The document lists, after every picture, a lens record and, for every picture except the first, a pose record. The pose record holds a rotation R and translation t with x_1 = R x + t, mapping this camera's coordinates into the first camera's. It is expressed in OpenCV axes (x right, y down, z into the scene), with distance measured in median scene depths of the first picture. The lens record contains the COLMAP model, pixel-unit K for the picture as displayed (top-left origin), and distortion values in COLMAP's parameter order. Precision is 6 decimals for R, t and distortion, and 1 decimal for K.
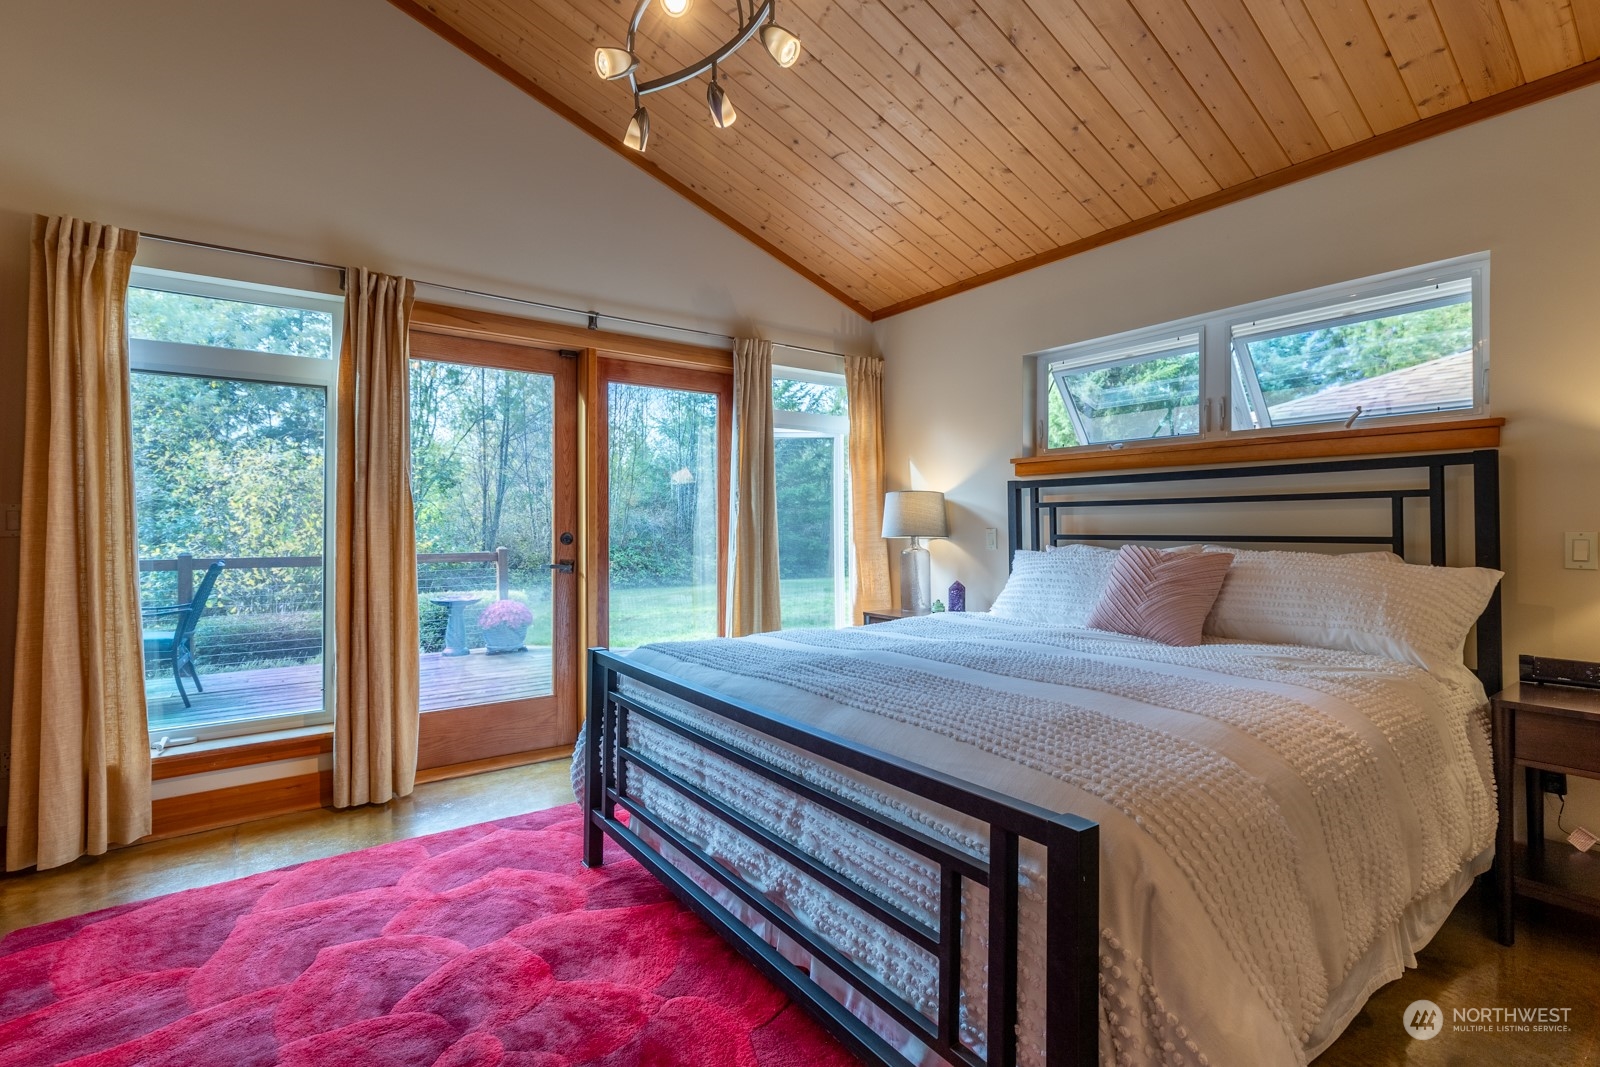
lens RADIAL K [[722.6, 0, 798.5], [0, 722.6, 517.1], [0, 0, 1]] dist [-0.000358, -0.000450]
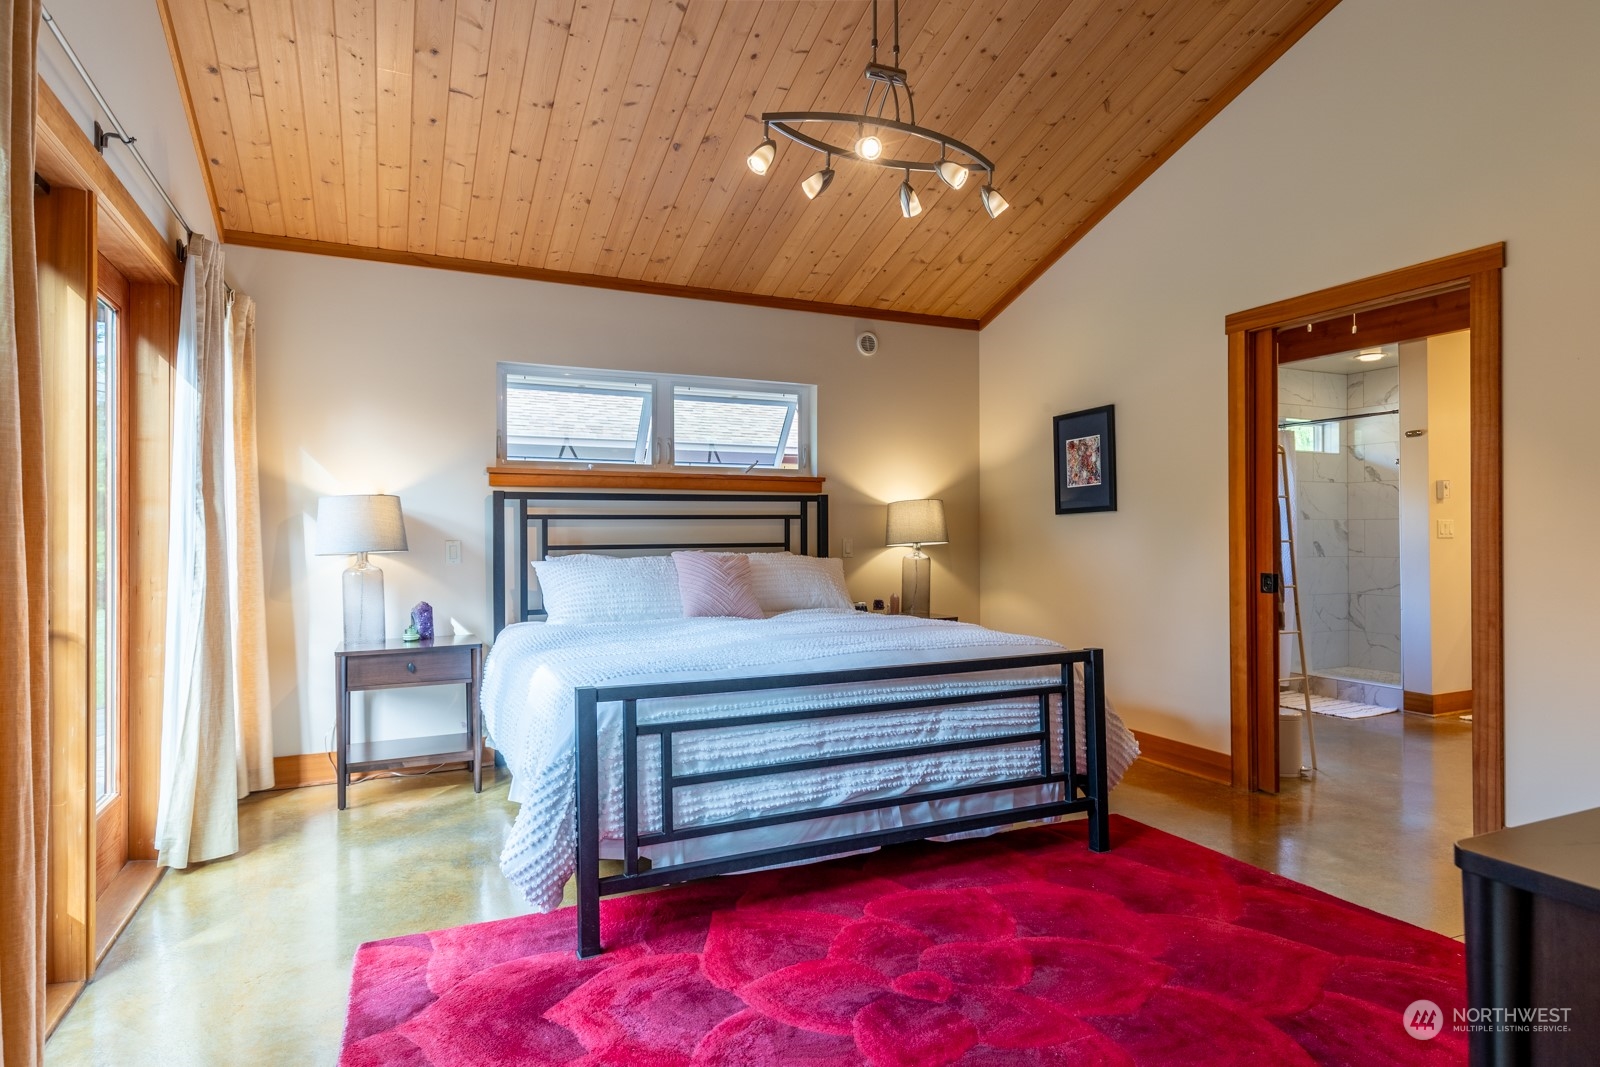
lens RADIAL K [[883.9, 0, 796.3], [0, 883.9, 528.2], [0, 0, 1]] dist [-0.003406, -0.000010]
pose [[0.202819, 0.008258, 0.979181, -1.216848], [-0.005169, 0.999960, -0.007362, 0.009863], [-0.979203, -0.003569, 0.202853, 0.581658]]
